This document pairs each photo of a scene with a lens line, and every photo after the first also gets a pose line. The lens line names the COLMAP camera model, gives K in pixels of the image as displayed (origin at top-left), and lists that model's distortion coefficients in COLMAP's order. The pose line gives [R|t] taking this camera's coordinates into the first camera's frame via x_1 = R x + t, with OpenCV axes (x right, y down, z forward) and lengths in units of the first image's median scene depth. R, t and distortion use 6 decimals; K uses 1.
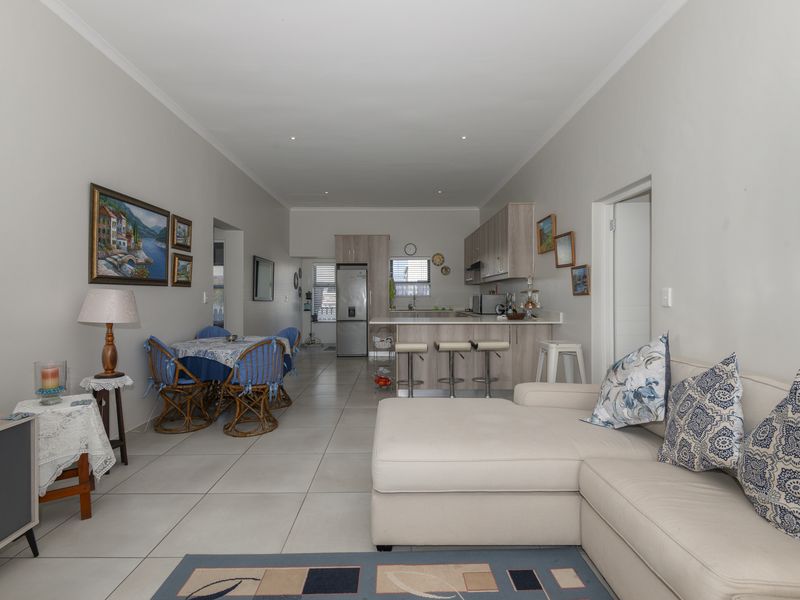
lens RADIAL K [[382.5, 0, 417.2], [0, 382.5, 277.4], [0, 0, 1]] dist [0.009455, -0.005525]
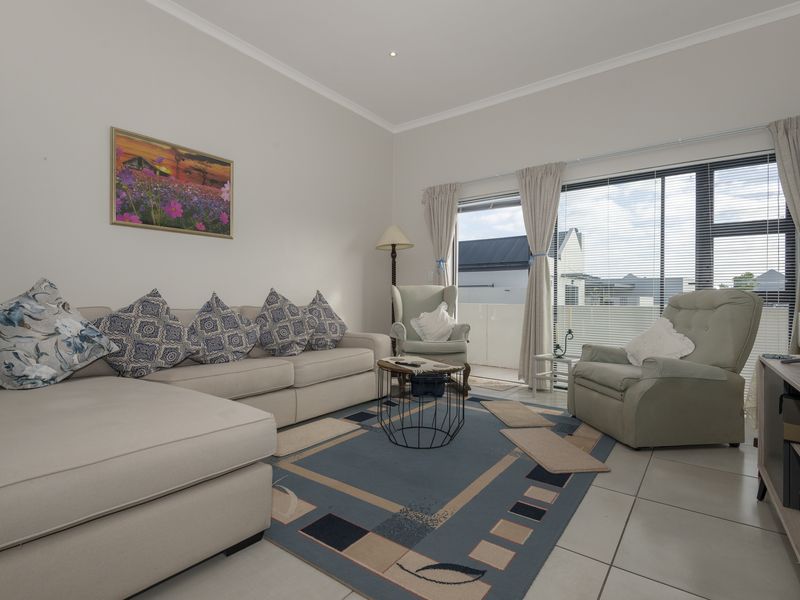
lens RADIAL K [[408.7, 0, 396.3], [0, 408.7, 288.4], [0, 0, 1]] dist [0.022791, -0.015000]
pose [[-0.750299, 0.016073, 0.660903, -0.405828], [-0.038709, 0.996921, -0.068189, 0.111774], [-0.659965, -0.076745, -0.747367, 0.661113]]
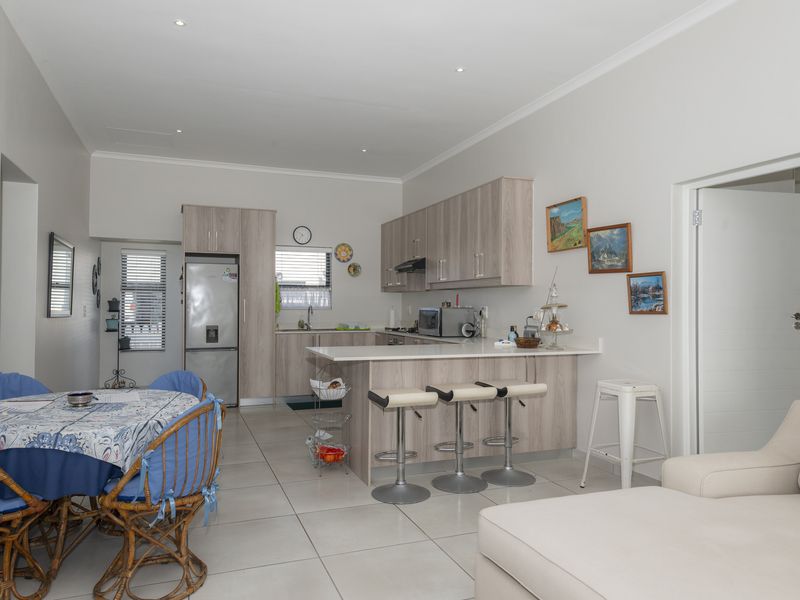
lens RADIAL K [[532.7, 0, 407.6], [0, 532.7, 279.2], [0, 0, 1]] dist [0.005247, 0.000989]
pose [[0.946489, 0.024453, 0.321808, -0.311697], [-0.025280, 0.999679, -0.001610, -0.005604], [-0.321744, -0.006612, 0.946804, 0.215317]]
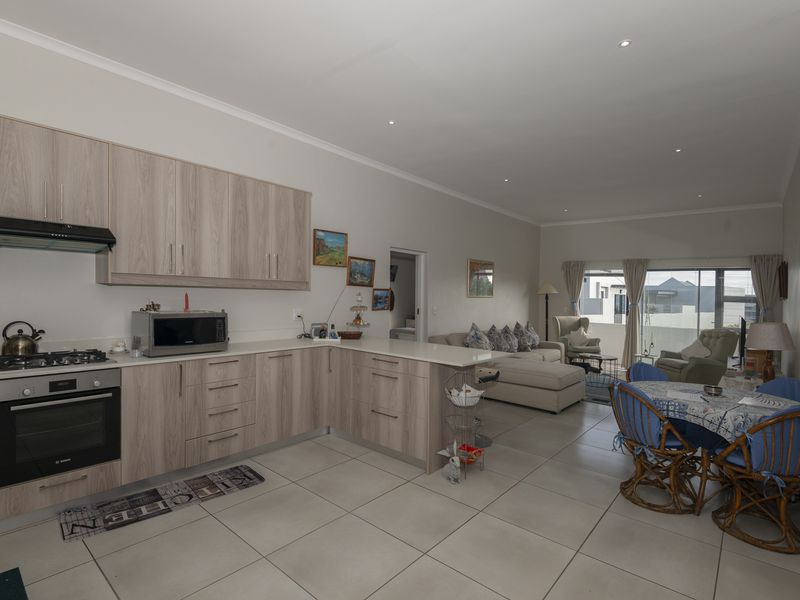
lens RADIAL K [[408.7, 0, 391.2], [0, 408.7, 281.7], [0, 0, 1]] dist [0.022791, -0.015000]
pose [[-0.695250, 0.009457, 0.718706, -0.637983], [-0.058294, 0.995878, -0.069495, 0.044026], [-0.716400, -0.090213, -0.691833, 2.003749]]
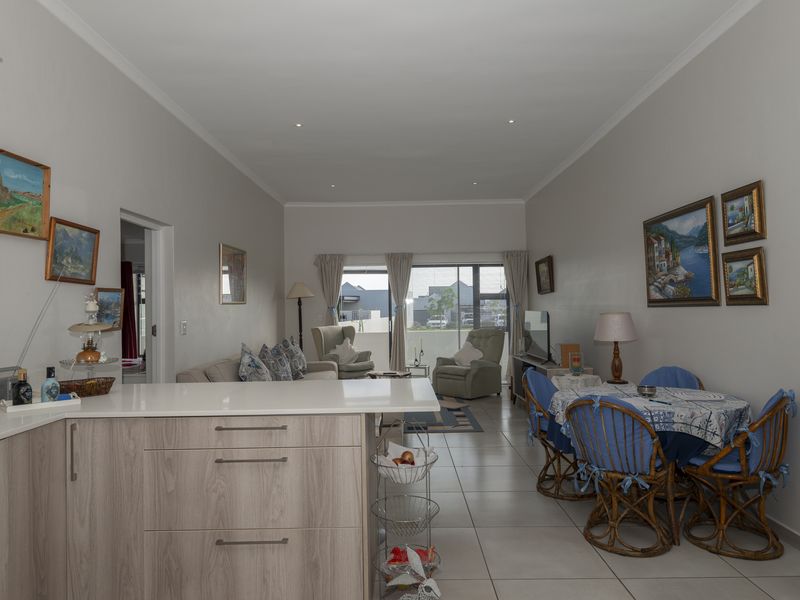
lens RADIAL K [[532.7, 0, 394.5], [0, 532.7, 275.1], [0, 0, 1]] dist [0.005247, 0.000989]
pose [[-0.995890, 0.026742, 0.086532, -0.162383], [0.016949, 0.993566, -0.111983, 0.062579], [-0.088970, -0.110057, -0.989935, 1.927584]]
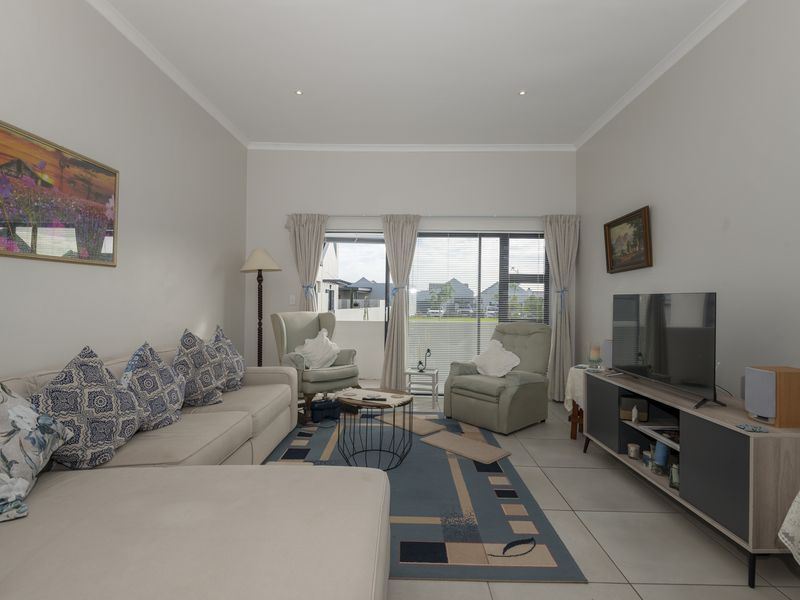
lens RADIAL K [[408.7, 0, 398.3], [0, 408.7, 285.3], [0, 0, 1]] dist [0.022791, -0.015000]
pose [[-0.995241, -0.003587, 0.097377, -0.102851], [-0.012013, 0.996215, -0.086092, 0.043139], [-0.096700, -0.086852, -0.991517, 0.912552]]
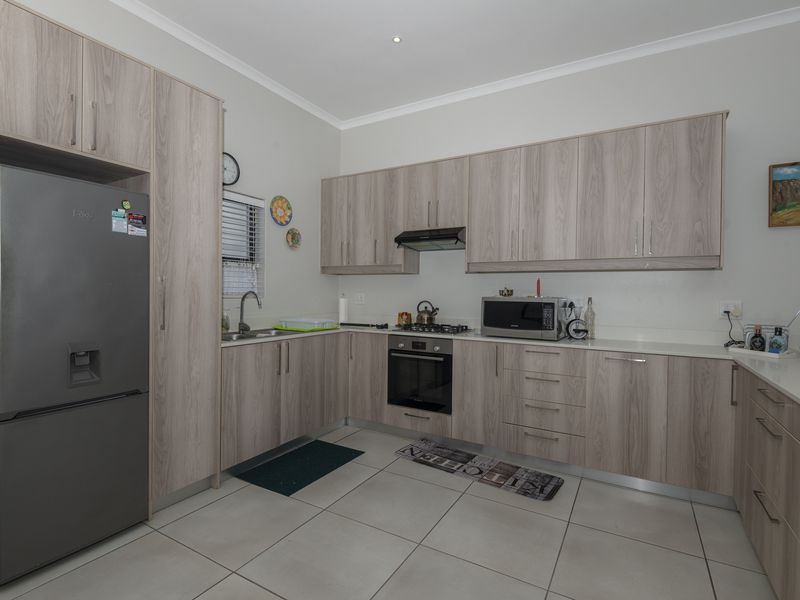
lens RADIAL K [[408.7, 0, 407.4], [0, 408.7, 291.5], [0, 0, 1]] dist [0.022791, -0.015000]
pose [[0.566806, 0.018642, 0.823641, -0.552528], [-0.060214, 0.998007, 0.018849, 0.060099], [-0.821648, -0.060279, 0.566799, 1.424455]]
